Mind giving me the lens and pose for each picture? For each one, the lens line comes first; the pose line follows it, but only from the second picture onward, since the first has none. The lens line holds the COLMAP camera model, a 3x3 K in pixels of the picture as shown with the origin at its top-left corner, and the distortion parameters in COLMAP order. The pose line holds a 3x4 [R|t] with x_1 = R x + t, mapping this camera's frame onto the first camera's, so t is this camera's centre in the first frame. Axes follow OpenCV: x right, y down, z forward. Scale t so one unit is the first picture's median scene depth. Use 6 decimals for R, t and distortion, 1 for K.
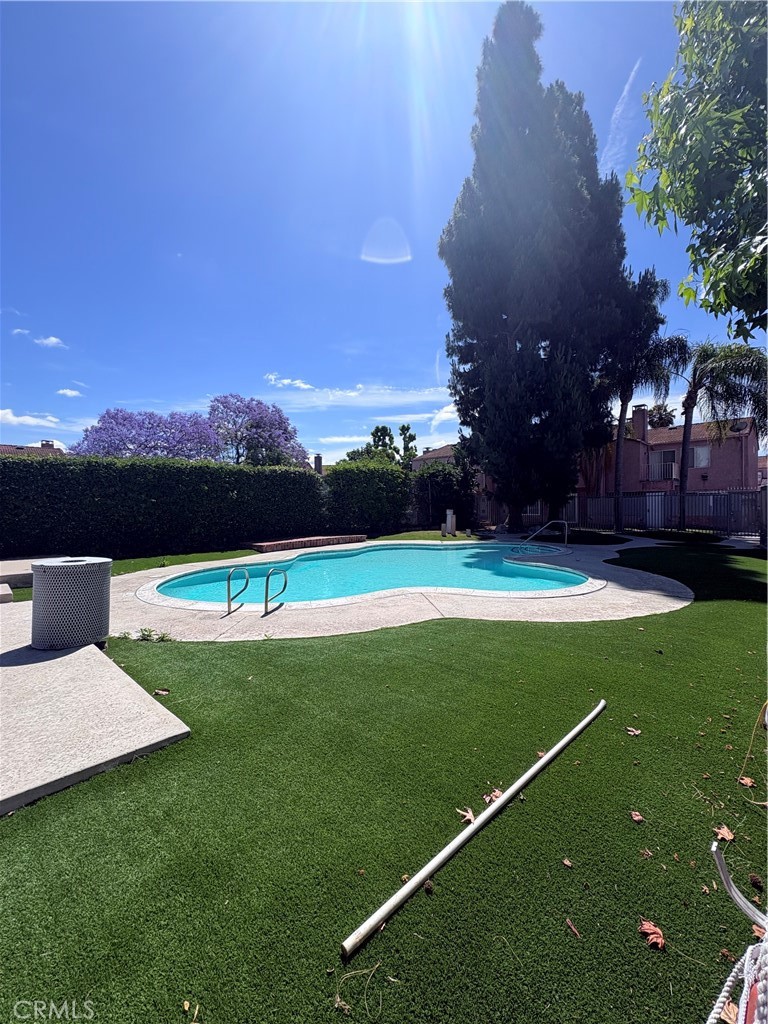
lens RADIAL K [[409.1, 0, 383.4], [0, 409.1, 510.9], [0, 0, 1]] dist [0.000941, -0.000633]
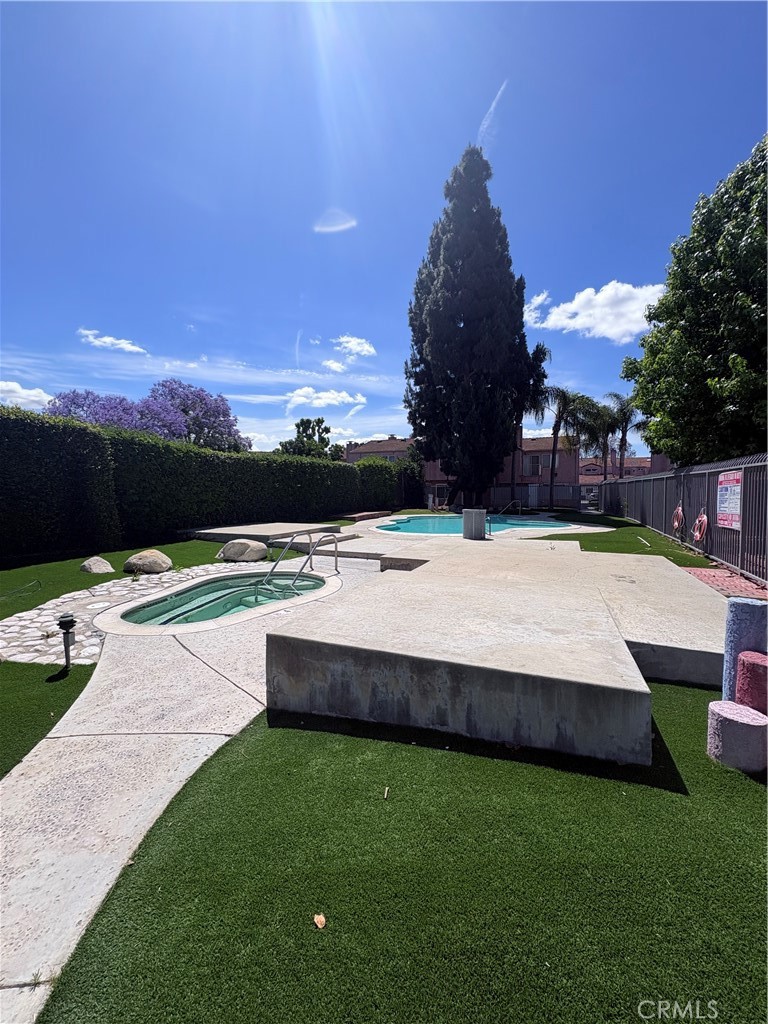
lens RADIAL K [[409.1, 0, 389.1], [0, 409.1, 512.5], [0, 0, 1]] dist [0.000941, -0.000633]
pose [[0.936745, -0.008864, 0.349901, -0.354462], [-0.004431, 0.999299, 0.037178, 0.006141], [-0.349986, -0.036377, 0.936049, -0.229688]]
